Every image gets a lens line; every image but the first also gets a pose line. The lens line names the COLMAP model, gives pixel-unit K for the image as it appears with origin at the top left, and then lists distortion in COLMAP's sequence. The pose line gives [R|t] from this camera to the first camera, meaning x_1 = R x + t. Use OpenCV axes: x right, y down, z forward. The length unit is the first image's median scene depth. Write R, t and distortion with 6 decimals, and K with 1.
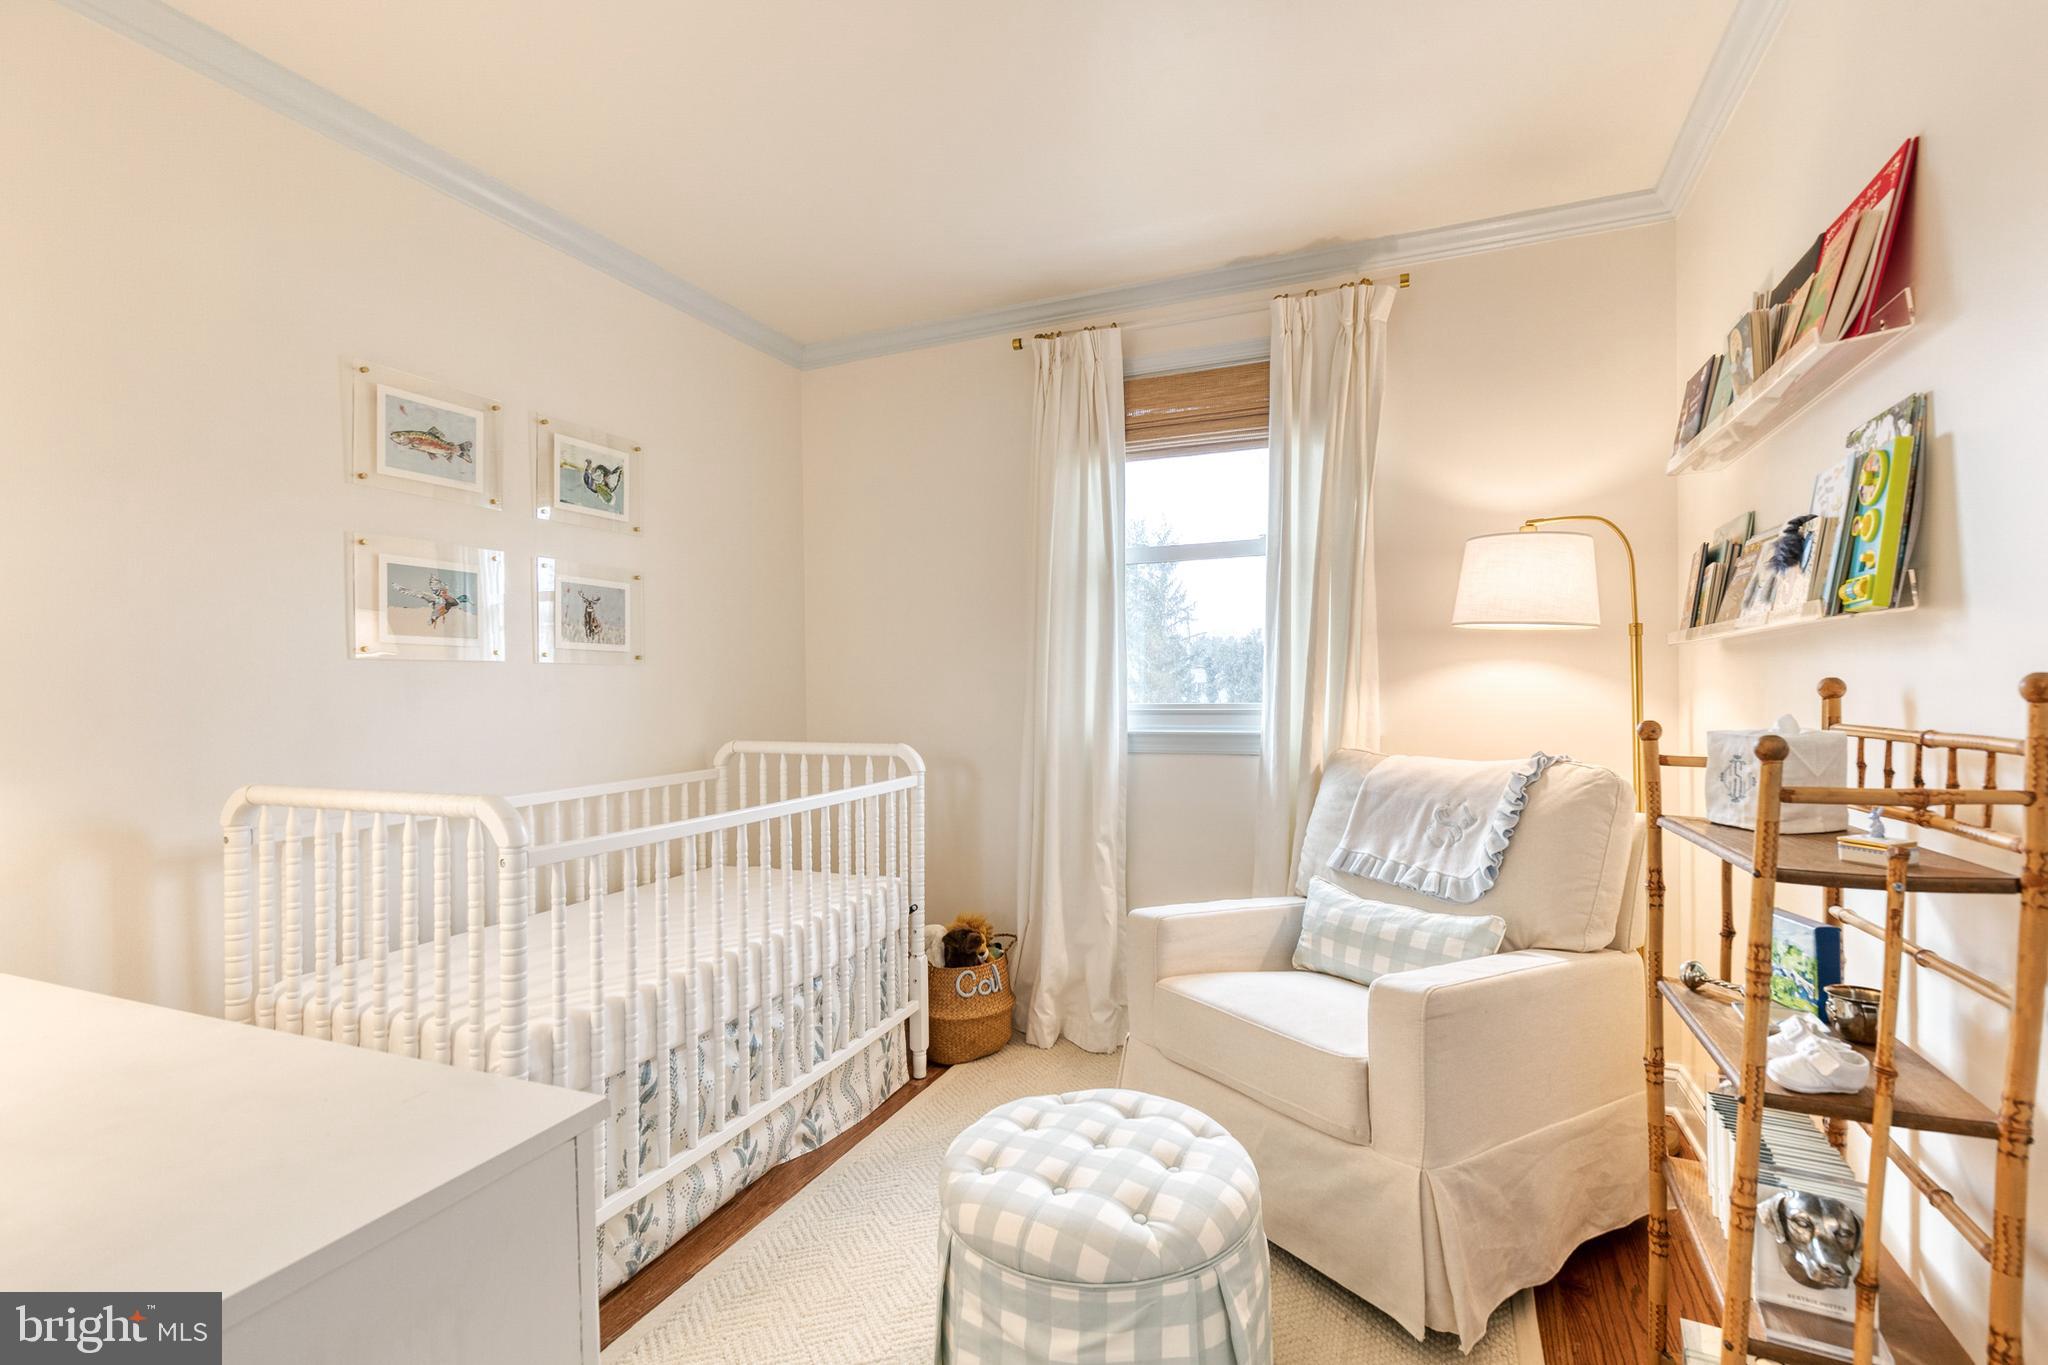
lens RADIAL K [[936.9, 0, 1035.0], [0, 936.9, 685.1], [0, 0, 1]] dist [-0.000986, -0.000847]
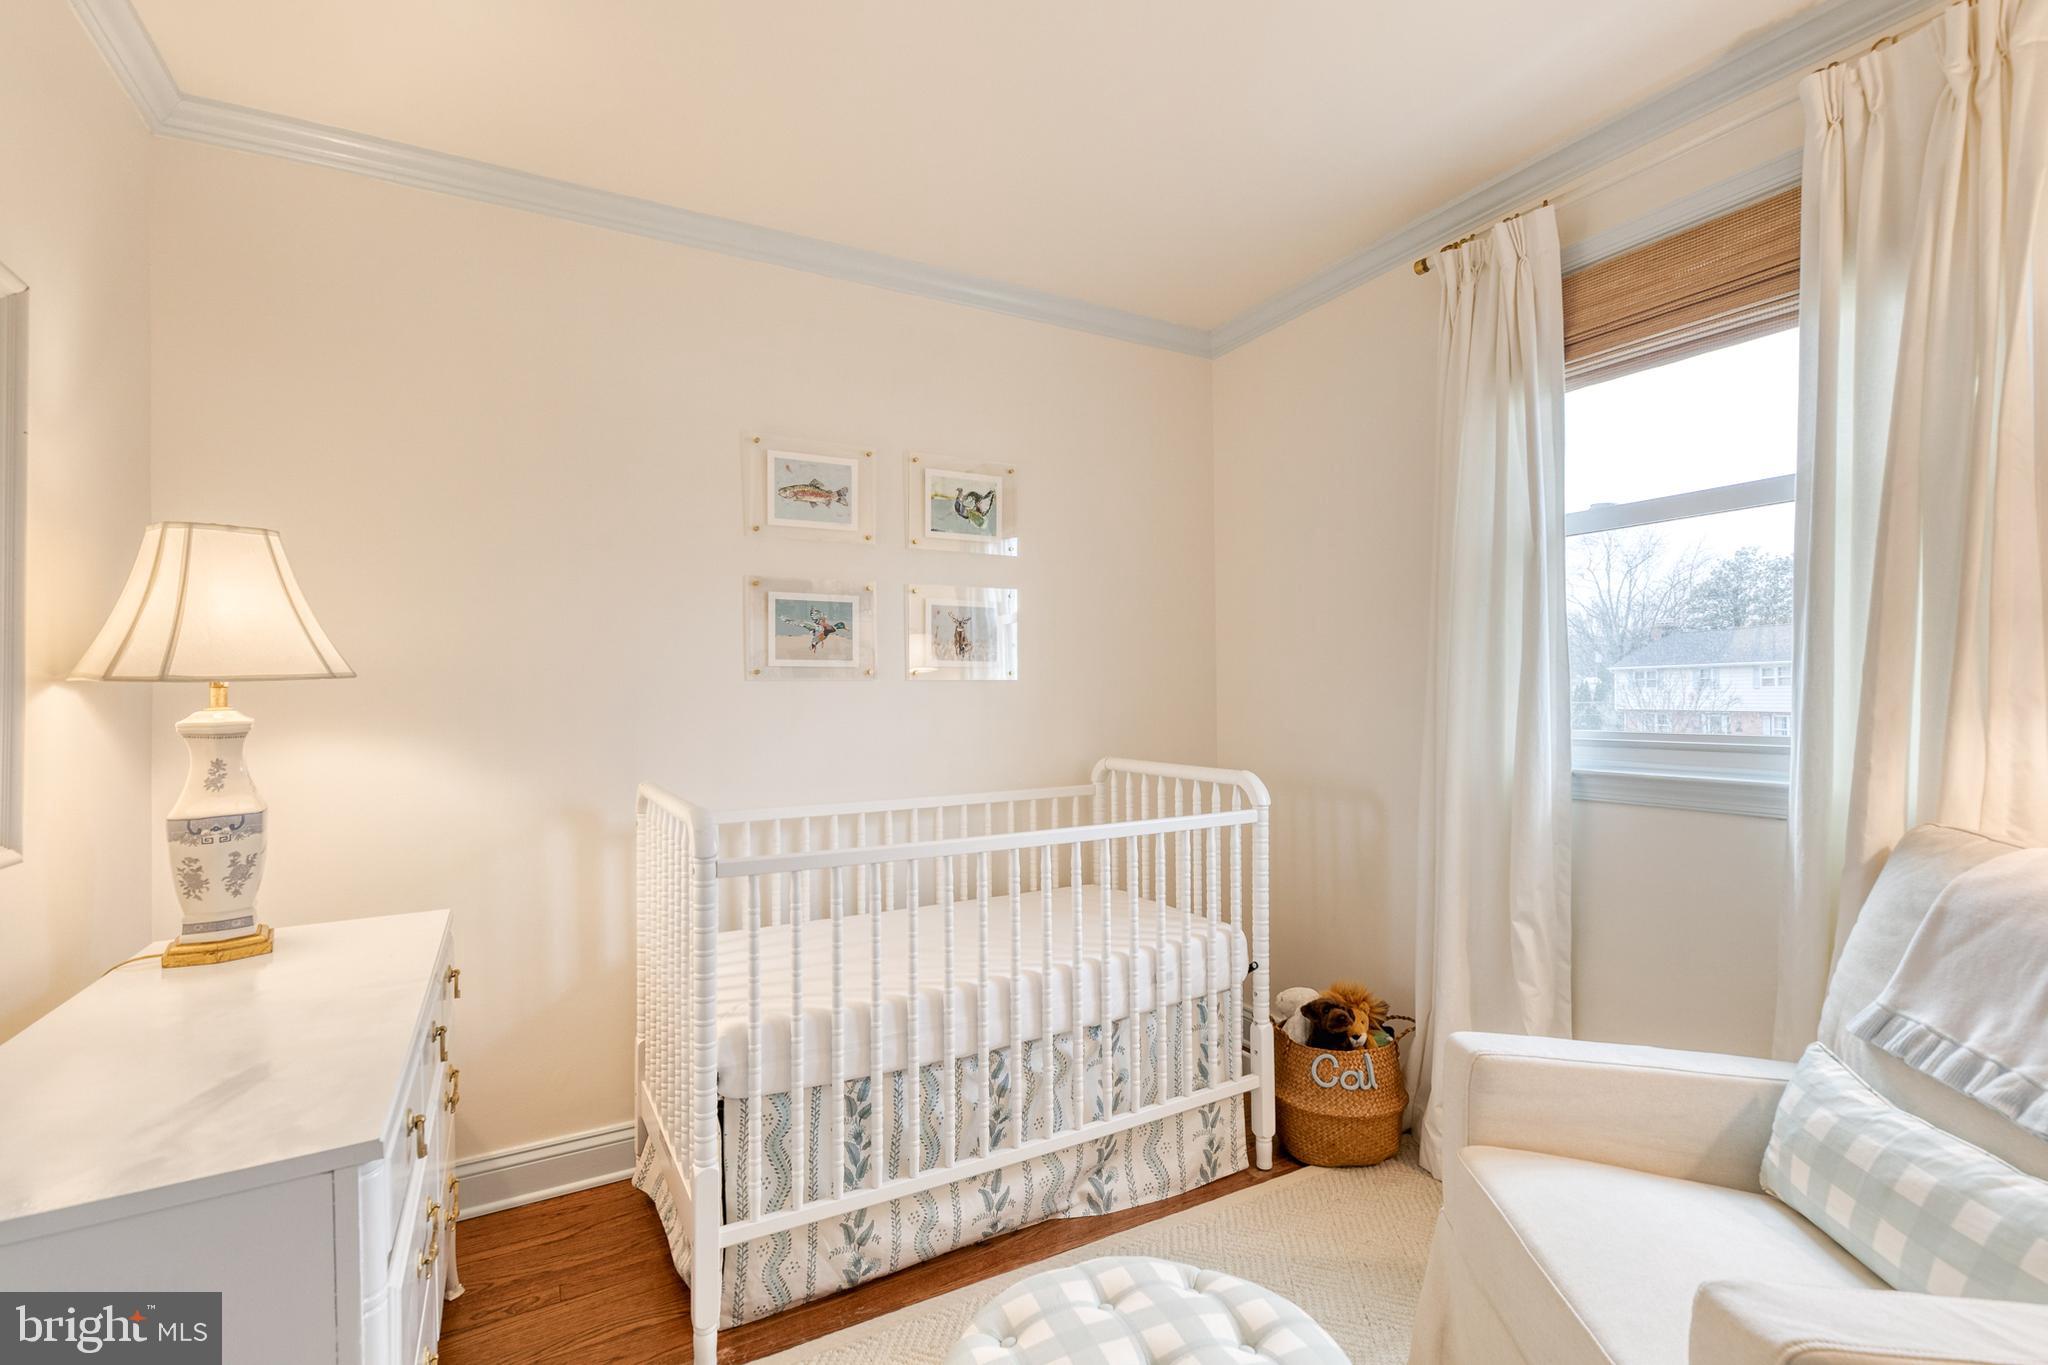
lens RADIAL K [[936.9, 0, 1035.0], [0, 936.9, 685.1], [0, 0, 1]] dist [-0.000986, -0.000847]
pose [[0.787528, -0.001468, -0.616277, 0.288278], [0.000347, 0.999998, -0.001938, -0.017976], [0.616279, 0.001313, 0.787527, 0.253790]]
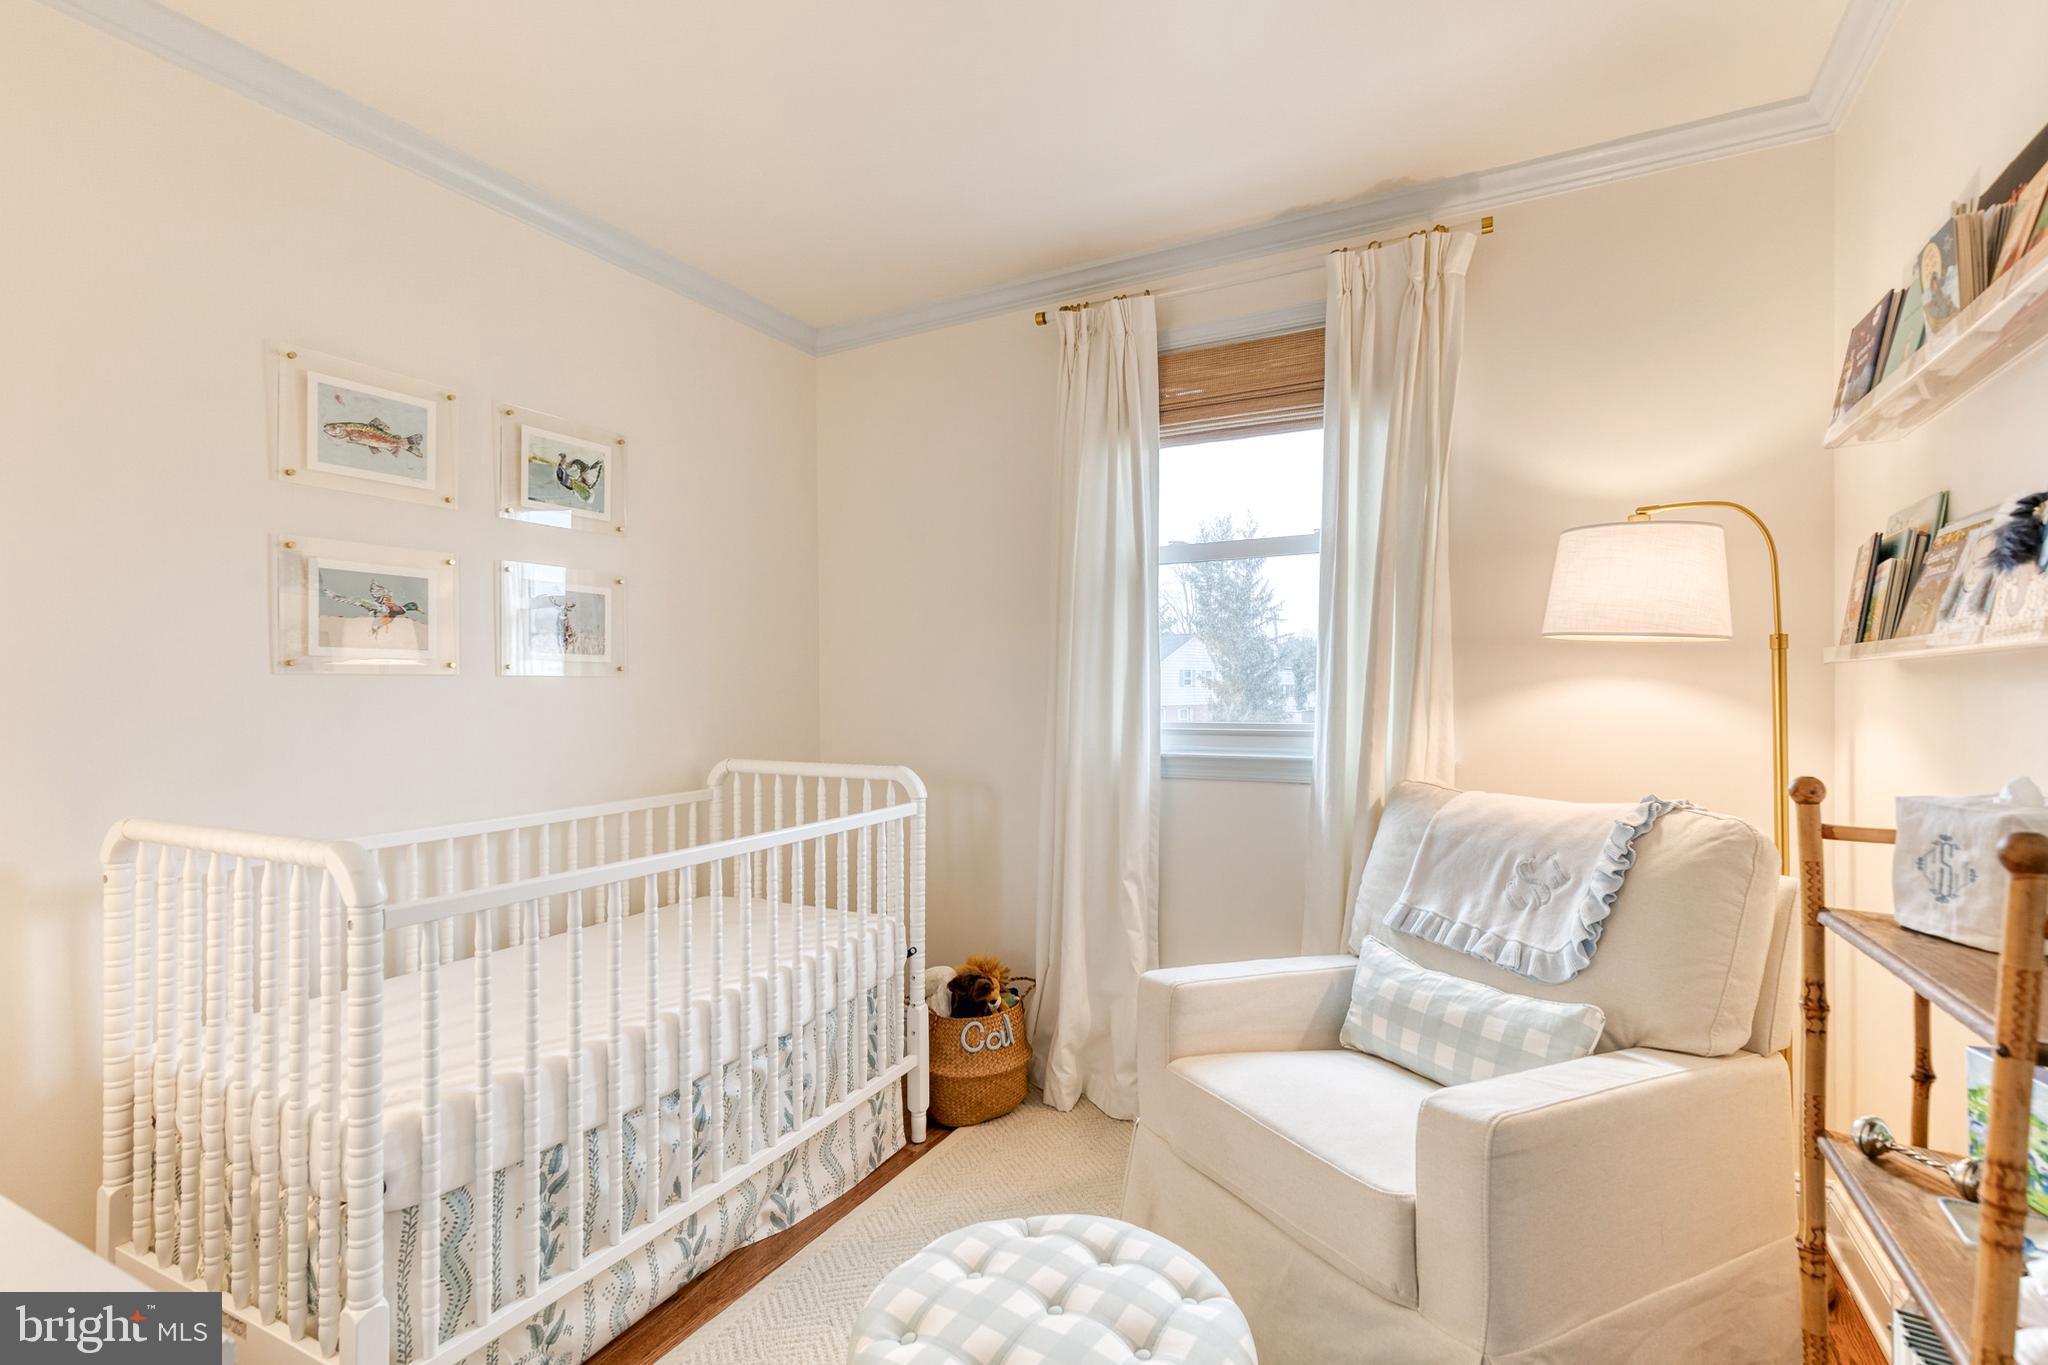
lens RADIAL K [[944.1, 0, 1037.0], [0, 944.1, 685.8], [0, 0, 1]] dist [0.001486, -0.001247]
pose [[0.996177, 0.005482, -0.087190, 0.079791], [-0.005440, 0.999985, 0.000715, -0.019359], [0.087192, -0.000238, 0.996191, 0.140120]]
